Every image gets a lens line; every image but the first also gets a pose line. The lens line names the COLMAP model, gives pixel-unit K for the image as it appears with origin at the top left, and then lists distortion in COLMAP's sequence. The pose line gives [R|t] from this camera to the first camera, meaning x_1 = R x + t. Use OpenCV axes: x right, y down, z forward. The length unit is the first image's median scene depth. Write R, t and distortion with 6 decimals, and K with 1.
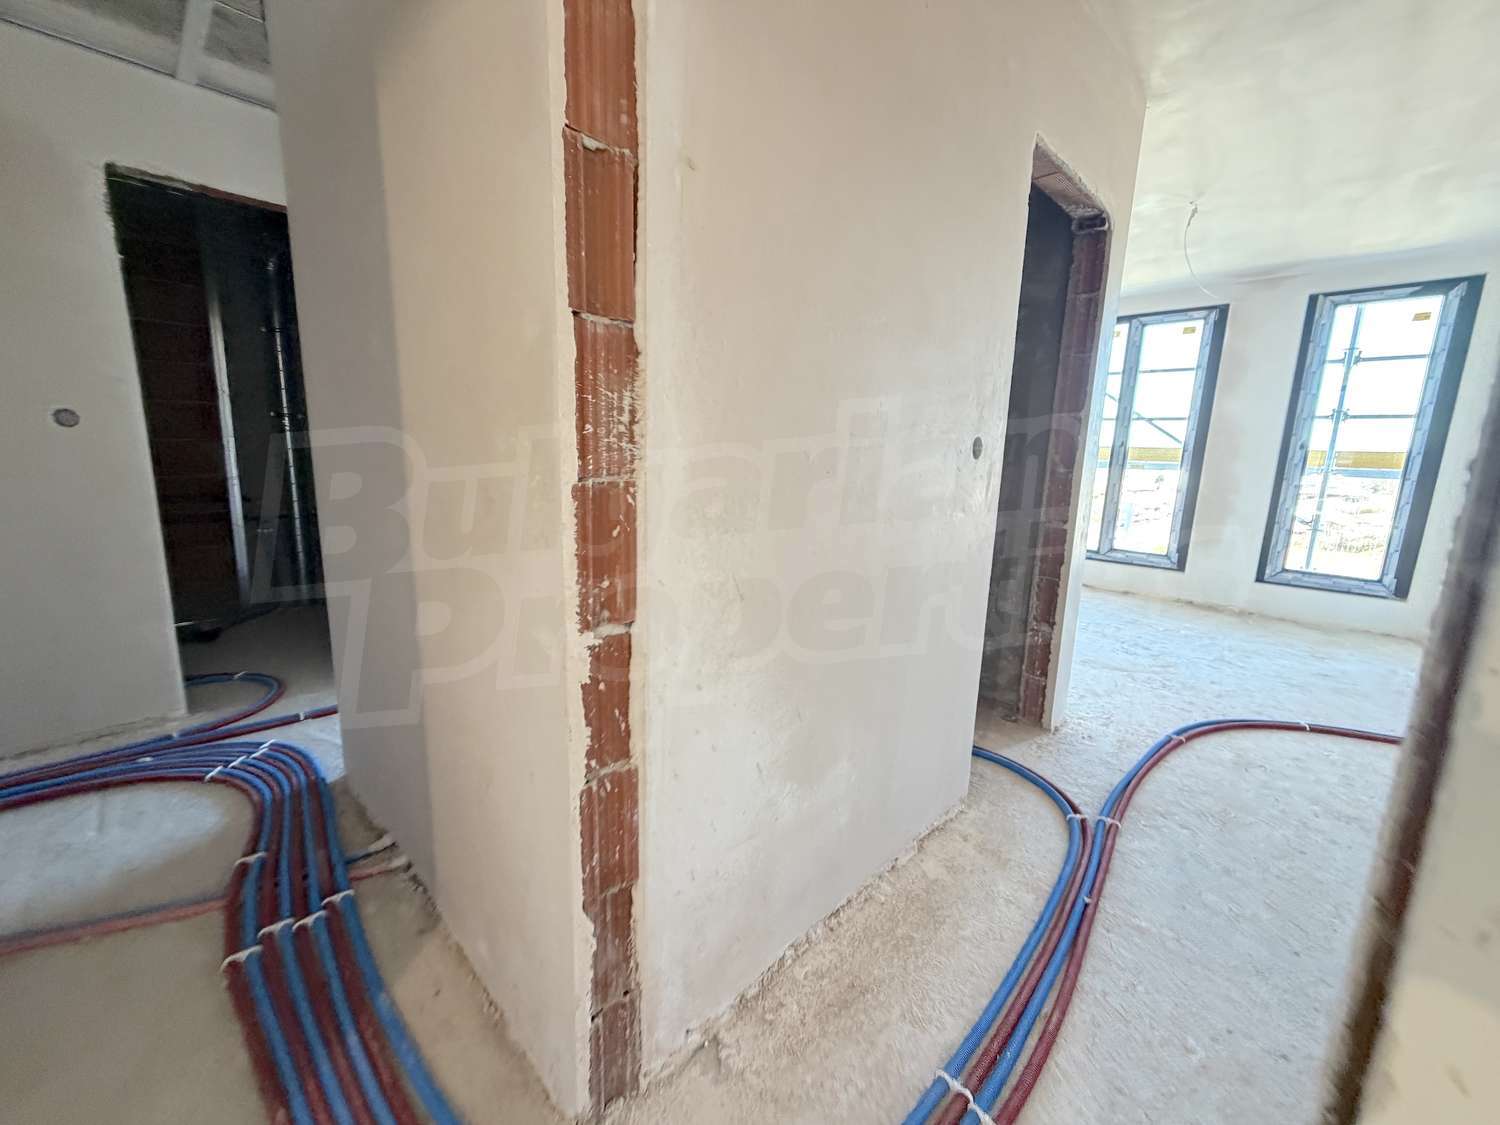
lens RADIAL K [[606.0, 0, 750.0], [0, 606.0, 562.5], [0, 0, 1]] dist [-0.000977, -0.000090]
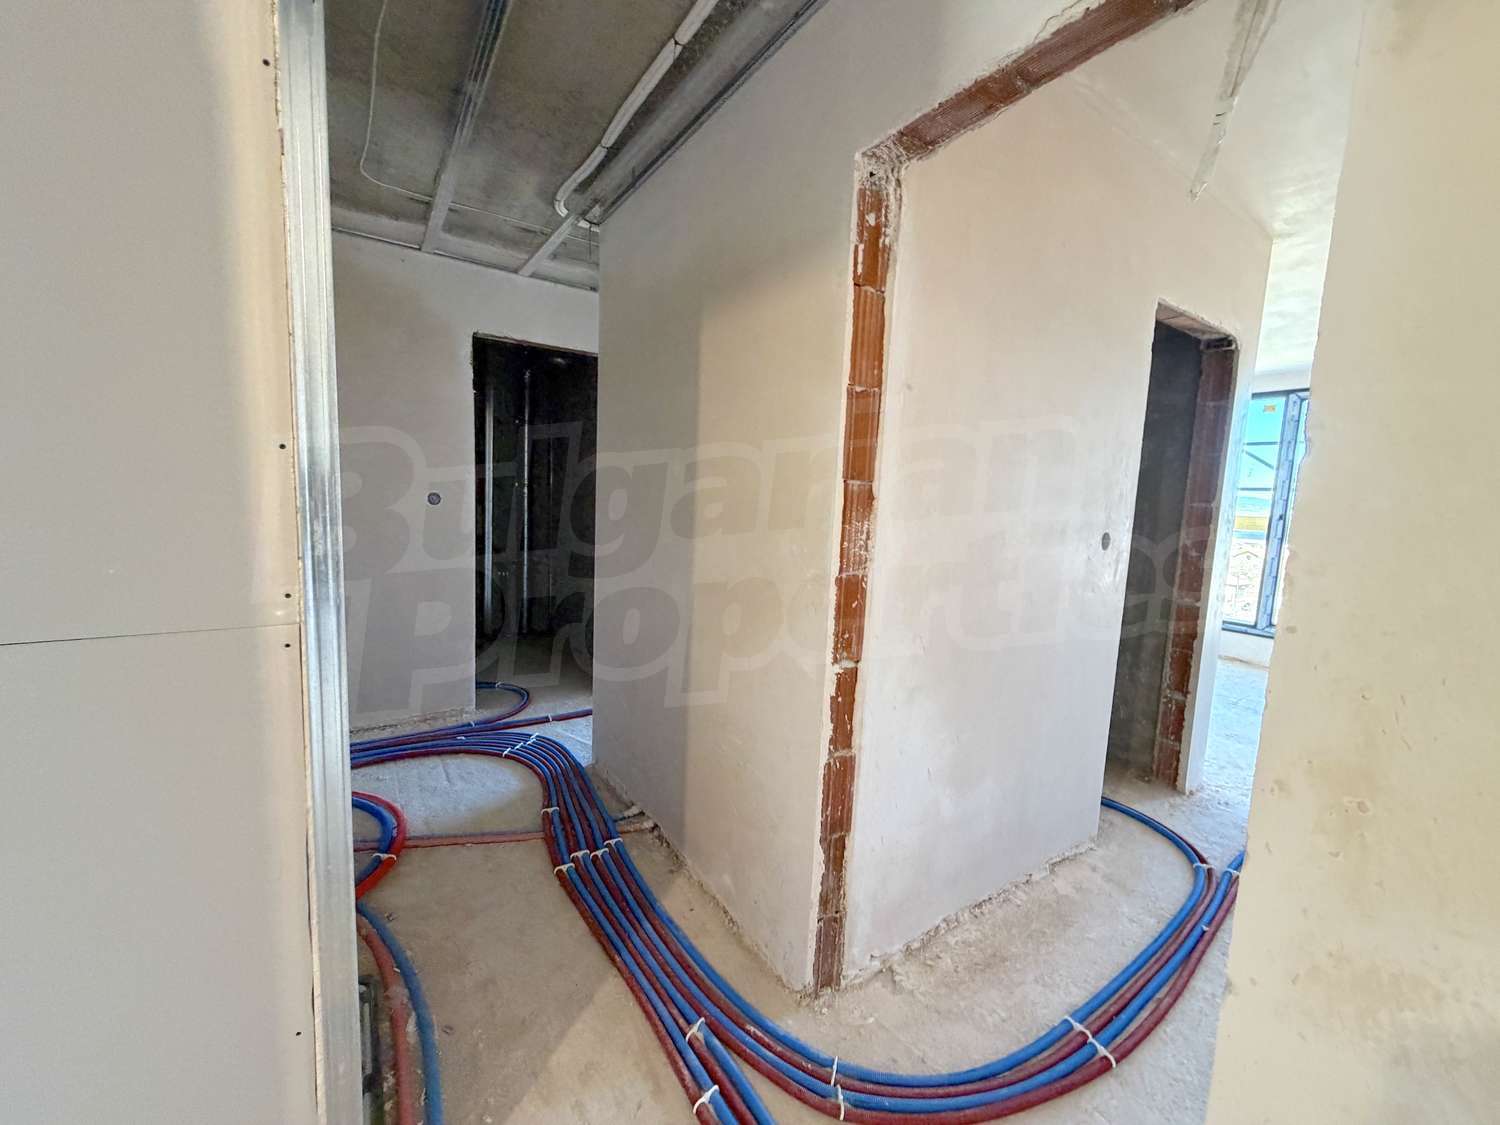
lens RADIAL K [[595.3, 0, 748.4], [0, 595.3, 564.1], [0, 0, 1]] dist [-0.000124, -0.000240]
pose [[0.978550, 0.035212, -0.202979, -0.115869], [-0.051454, 0.995832, -0.075303, -0.014825], [0.199482, 0.084131, 0.976283, -0.417991]]
